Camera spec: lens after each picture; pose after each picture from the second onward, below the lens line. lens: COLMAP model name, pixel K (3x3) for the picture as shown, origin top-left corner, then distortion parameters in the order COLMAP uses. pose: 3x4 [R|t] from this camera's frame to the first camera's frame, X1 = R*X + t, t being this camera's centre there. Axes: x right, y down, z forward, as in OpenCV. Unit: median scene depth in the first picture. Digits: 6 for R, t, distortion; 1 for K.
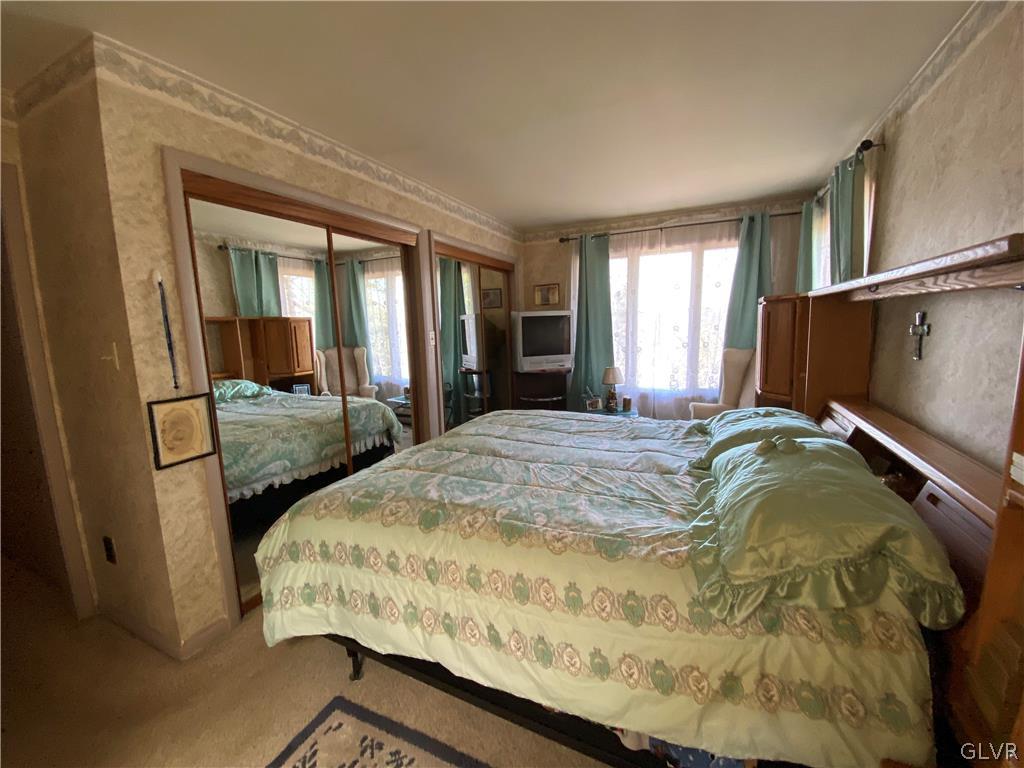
lens RADIAL K [[431.9, 0, 512.0], [0, 431.9, 384.0], [0, 0, 1]] dist [0.039220, -0.000251]
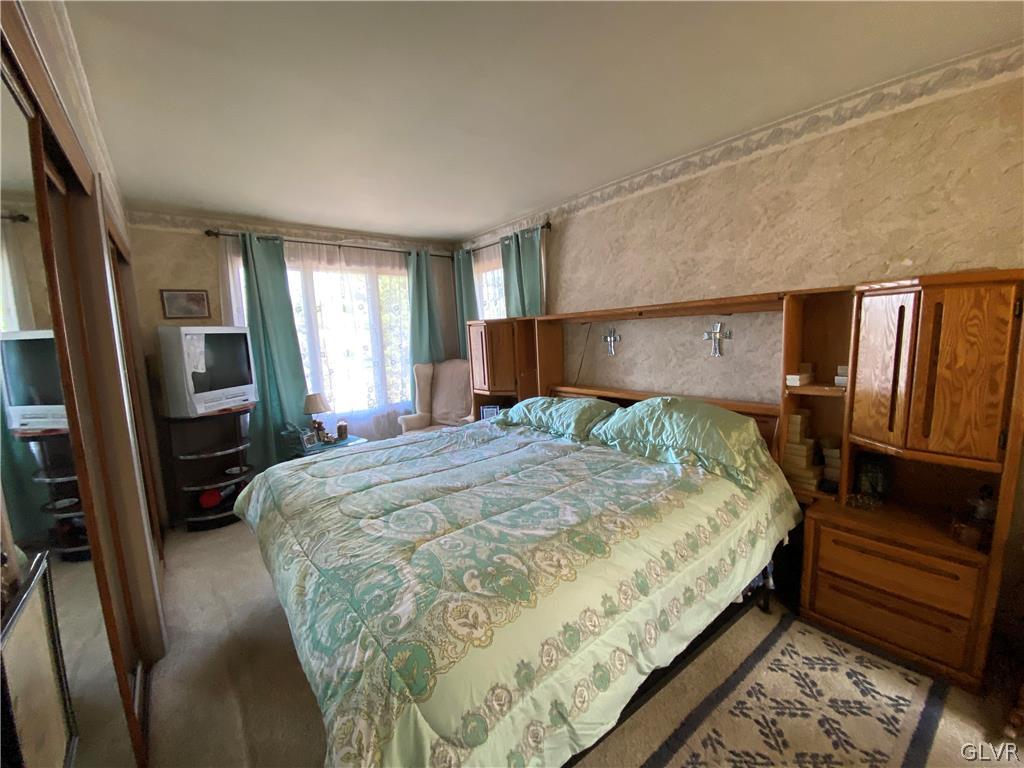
lens RADIAL K [[431.9, 0, 512.0], [0, 431.9, 384.0], [0, 0, 1]] dist [0.039220, -0.000251]
pose [[0.429550, -0.100883, 0.897390, -0.661774], [0.158173, 0.986783, 0.035220, -0.046691], [-0.889082, 0.126815, 0.439830, 0.459733]]
